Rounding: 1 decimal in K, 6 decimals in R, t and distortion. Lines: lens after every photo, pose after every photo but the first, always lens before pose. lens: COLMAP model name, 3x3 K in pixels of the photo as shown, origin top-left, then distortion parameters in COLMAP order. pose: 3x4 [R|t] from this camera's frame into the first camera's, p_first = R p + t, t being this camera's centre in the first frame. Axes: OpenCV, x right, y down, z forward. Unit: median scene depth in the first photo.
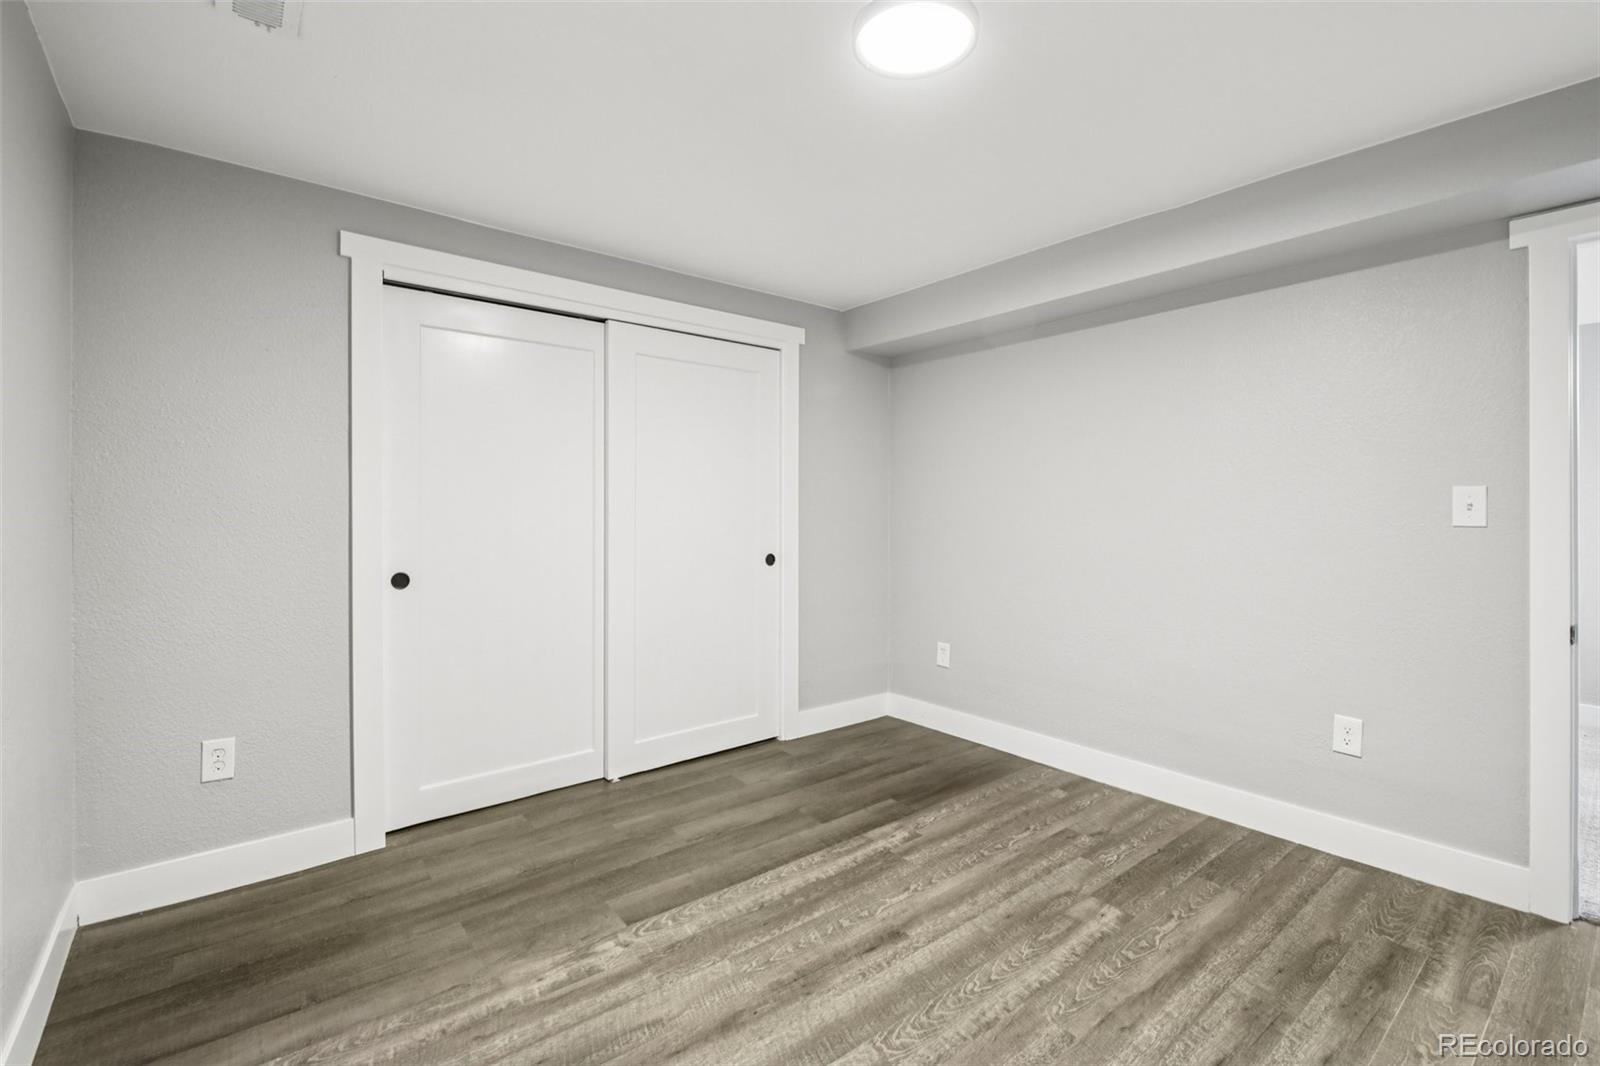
lens RADIAL K [[700.3, 0, 802.2], [0, 700.3, 518.7], [0, 0, 1]] dist [0.001680, -0.000485]
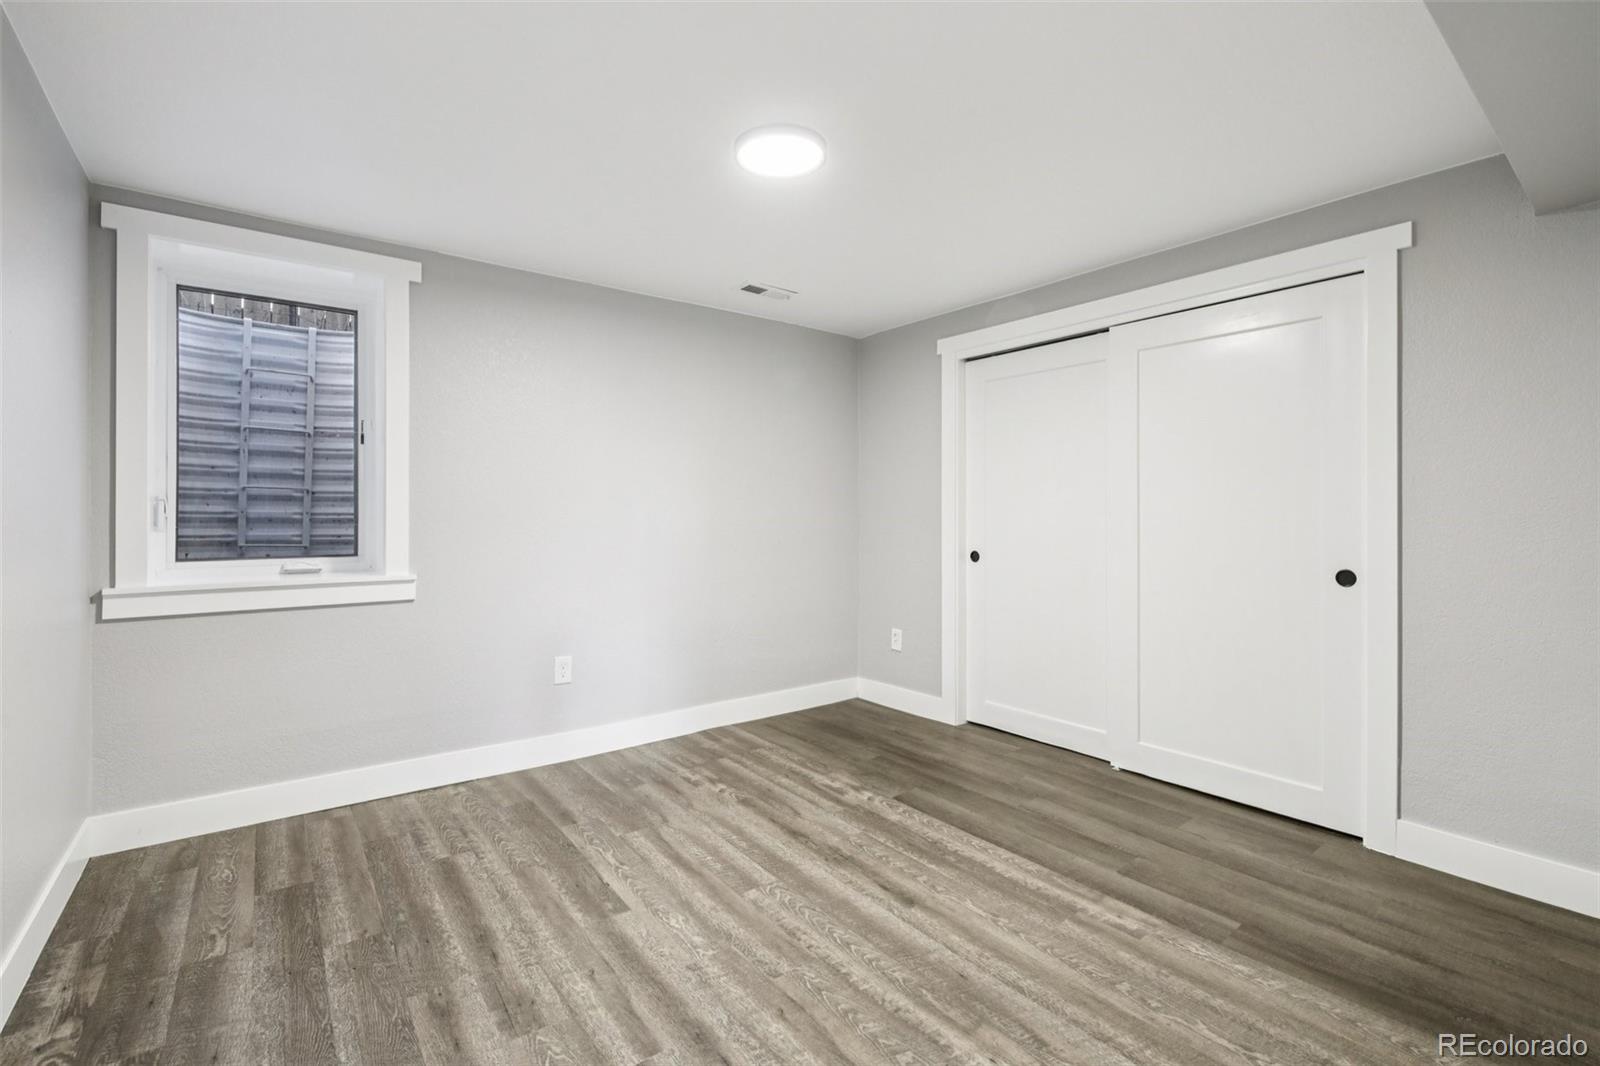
lens RADIAL K [[700.3, 0, 802.2], [0, 700.3, 518.7], [0, 0, 1]] dist [0.001680, -0.000485]
pose [[-0.009273, 0.004268, -0.999948, 1.066708], [-0.014799, 0.999881, 0.004405, 0.008876], [0.999847, 0.014839, -0.009209, 0.747173]]
